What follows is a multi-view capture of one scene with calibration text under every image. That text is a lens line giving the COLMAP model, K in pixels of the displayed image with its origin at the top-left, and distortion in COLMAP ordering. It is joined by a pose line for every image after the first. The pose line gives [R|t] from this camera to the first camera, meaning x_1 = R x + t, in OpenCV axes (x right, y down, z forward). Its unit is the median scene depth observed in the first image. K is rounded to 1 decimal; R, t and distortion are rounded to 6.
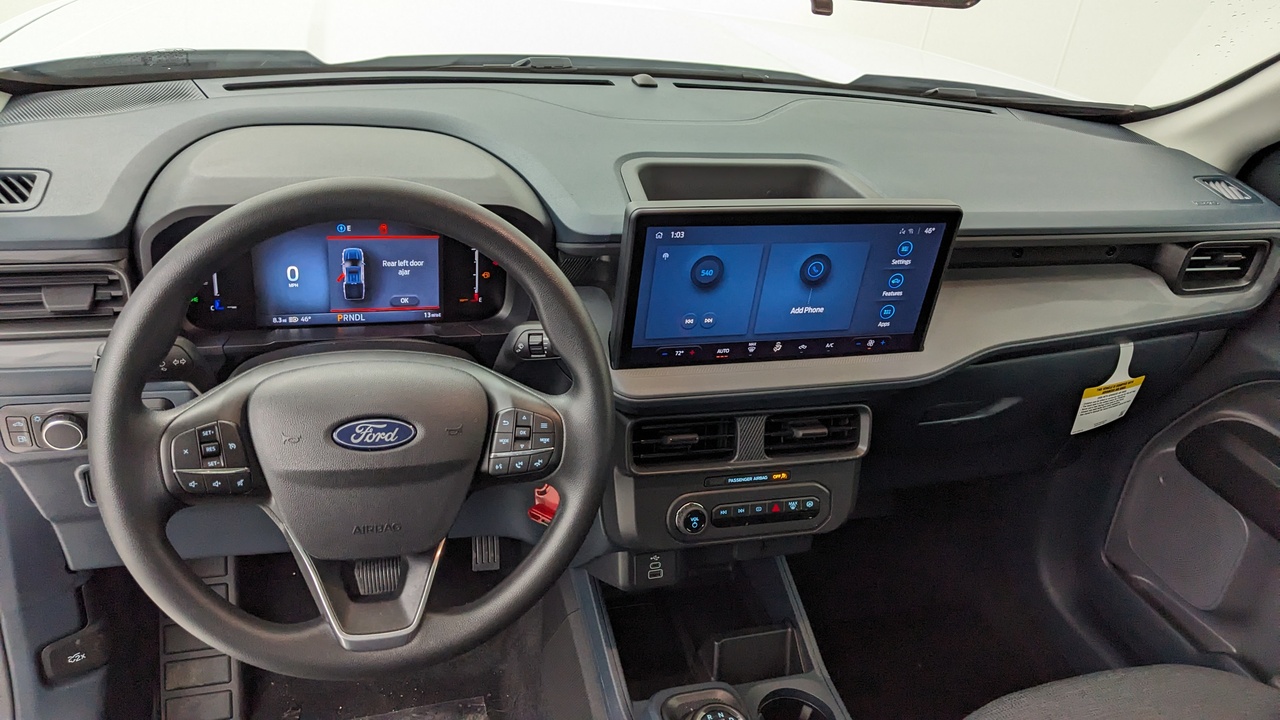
lens RADIAL K [[1002.1, 0, 640.0], [0, 1002.1, 360.0], [0, 0, 1]] dist [0.038074, -0.078356]
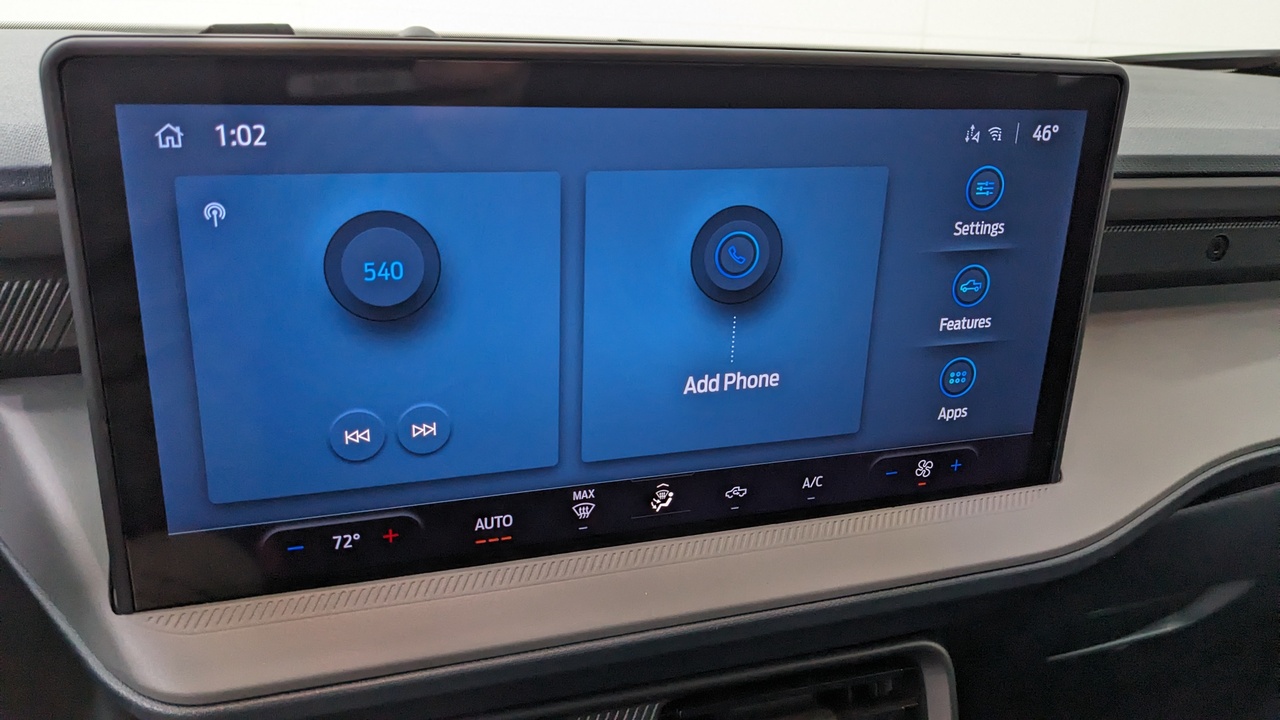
lens RADIAL K [[1002.1, 0, 640.0], [0, 1002.1, 360.0], [0, 0, 1]] dist [0.038074, -0.078356]
pose [[0.995736, -0.092240, 0.001162, 0.133997], [0.090550, 0.974931, -0.203251, 0.010304], [0.017615, 0.202490, 0.979126, 0.652012]]
